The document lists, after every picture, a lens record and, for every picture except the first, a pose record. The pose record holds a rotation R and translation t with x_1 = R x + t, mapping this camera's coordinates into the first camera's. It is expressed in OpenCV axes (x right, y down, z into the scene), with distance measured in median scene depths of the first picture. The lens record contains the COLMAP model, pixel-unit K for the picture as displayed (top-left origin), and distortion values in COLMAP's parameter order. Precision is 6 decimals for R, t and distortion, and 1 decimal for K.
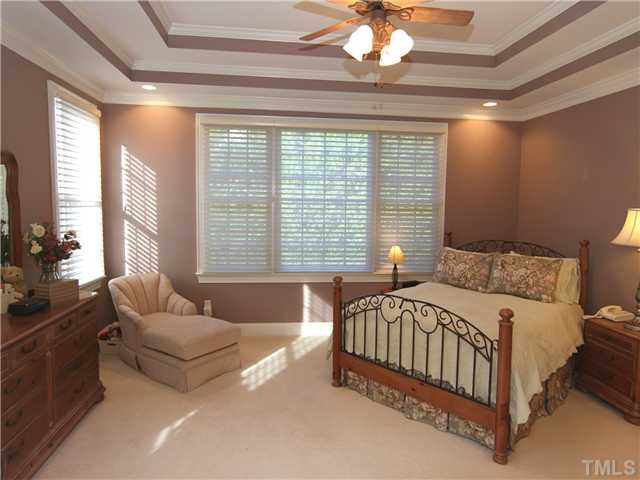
lens RADIAL K [[407.0, 0, 320.0], [0, 407.0, 240.0], [0, 0, 1]] dist [-0.001746, -0.000087]
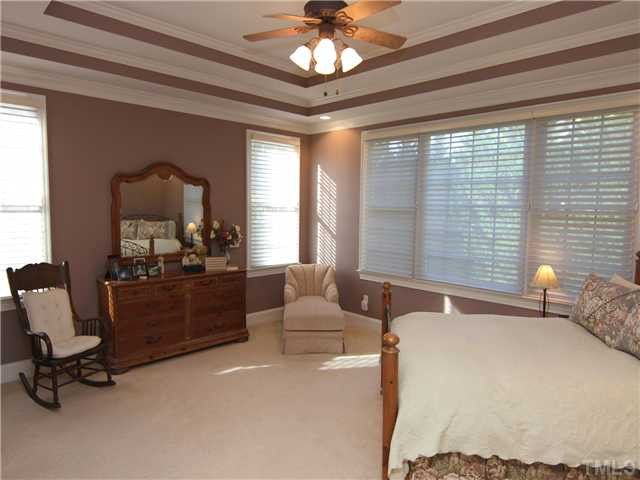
lens RADIAL K [[421.9, 0, 320.0], [0, 421.9, 240.0], [0, 0, 1]] dist [0.001098, 0.000039]
pose [[0.611891, 0.057242, -0.788868, 0.583803], [-0.075400, 0.997057, 0.013864, -0.011695], [0.787340, 0.050998, 0.614406, 0.184764]]
